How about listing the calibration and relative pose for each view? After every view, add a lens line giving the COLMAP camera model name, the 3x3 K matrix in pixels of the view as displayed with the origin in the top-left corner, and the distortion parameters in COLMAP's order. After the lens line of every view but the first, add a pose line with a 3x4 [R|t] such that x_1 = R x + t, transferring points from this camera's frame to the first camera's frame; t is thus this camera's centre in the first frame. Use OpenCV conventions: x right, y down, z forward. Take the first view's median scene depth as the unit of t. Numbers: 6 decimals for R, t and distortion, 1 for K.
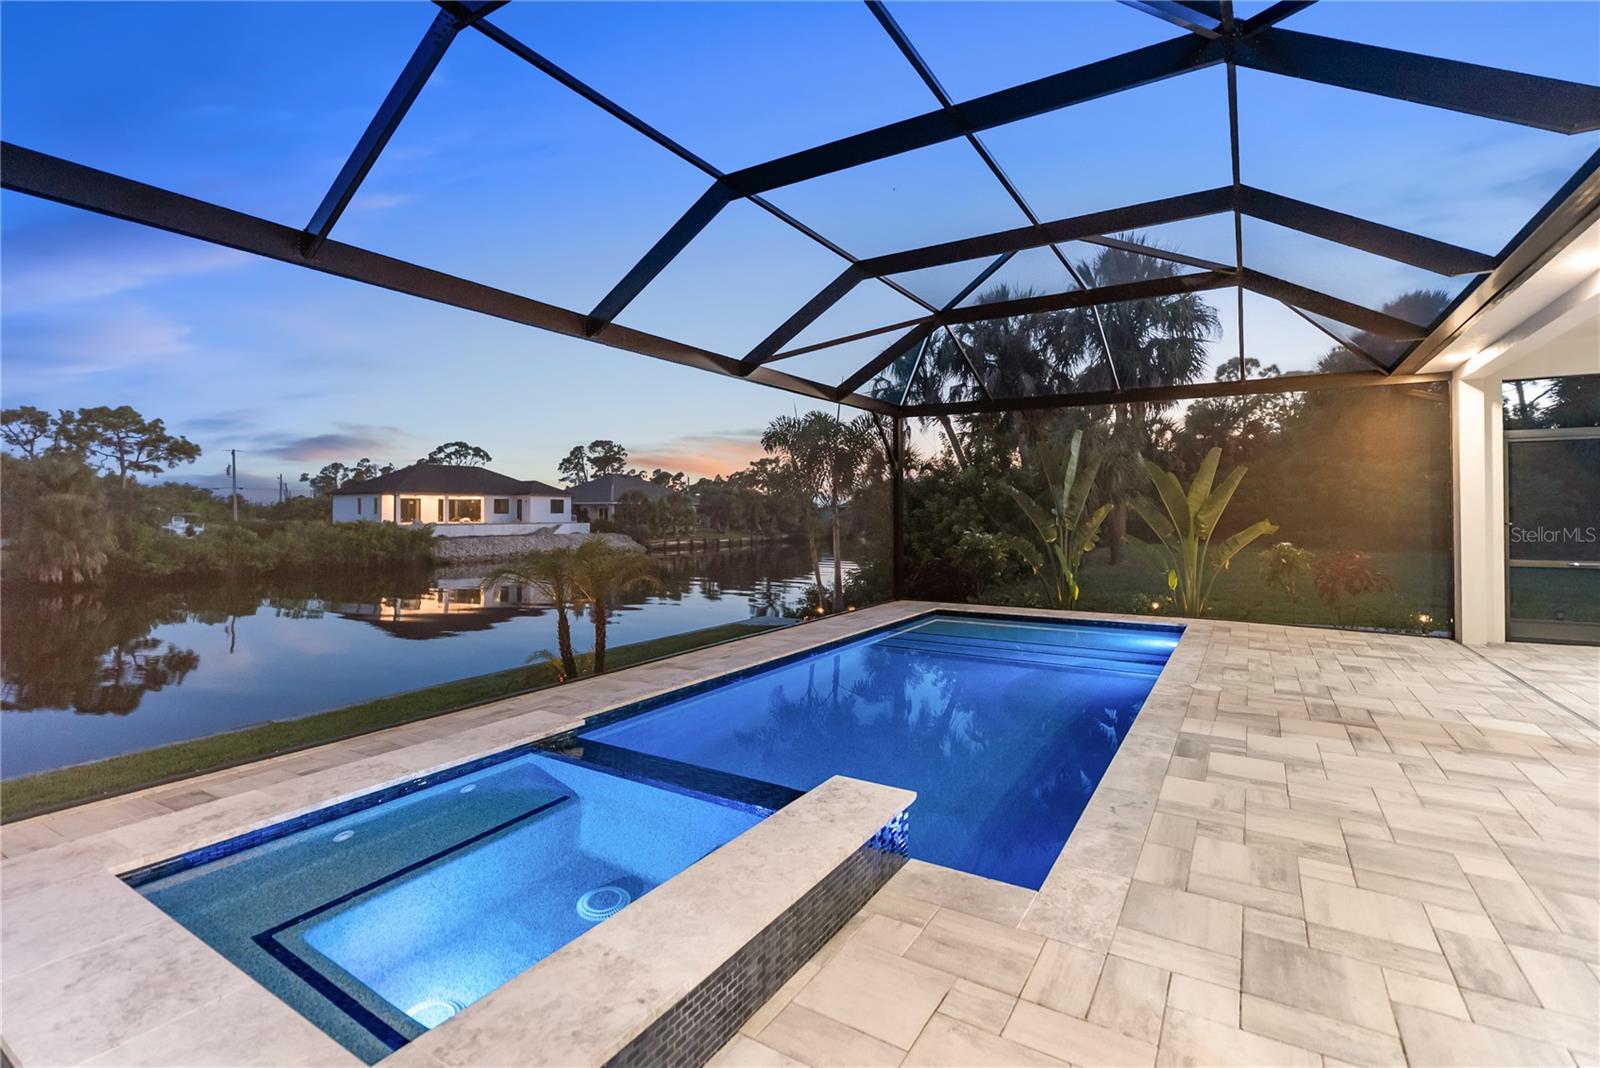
lens RADIAL K [[733.5, 0, 800.0], [0, 733.5, 534.0], [0, 0, 1]] dist [-0.000103, 0.000264]
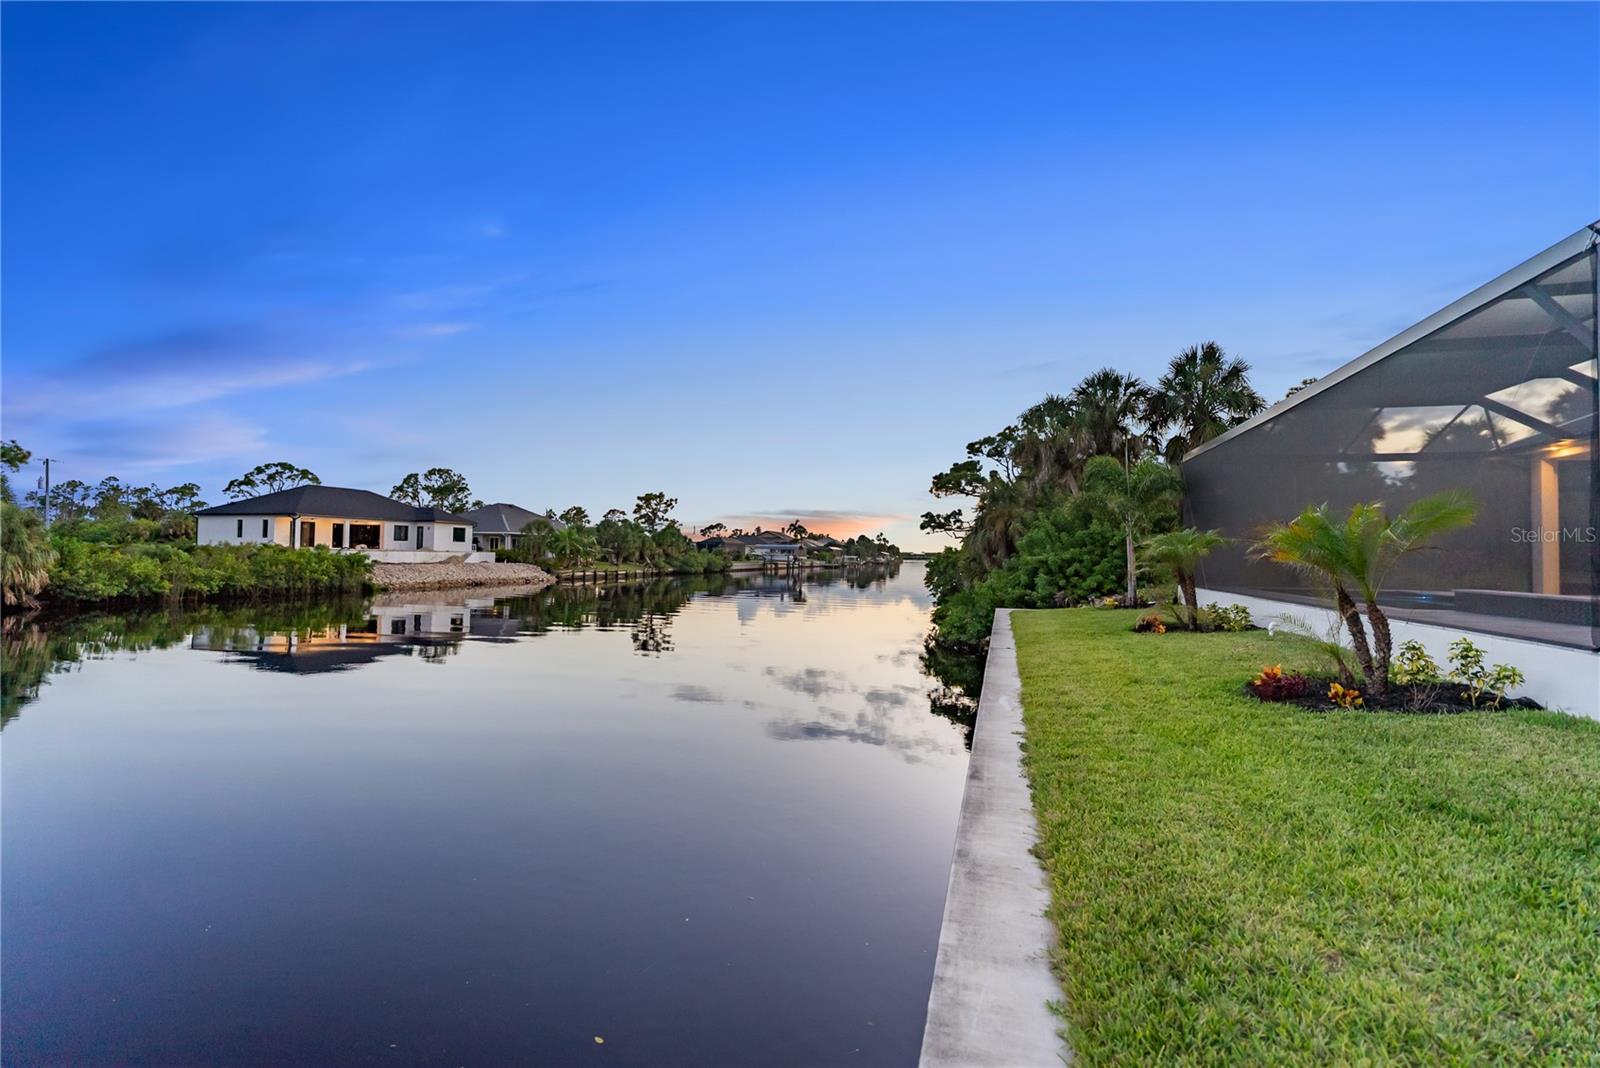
lens RADIAL K [[733.5, 0, 800.0], [0, 733.5, 534.0], [0, 0, 1]] dist [-0.000103, 0.000264]
pose [[0.959918, 0.023785, 0.279270, -0.174317], [-0.008251, 0.998359, -0.056668, 0.013236], [-0.280160, 0.052092, 0.958539, -0.063320]]
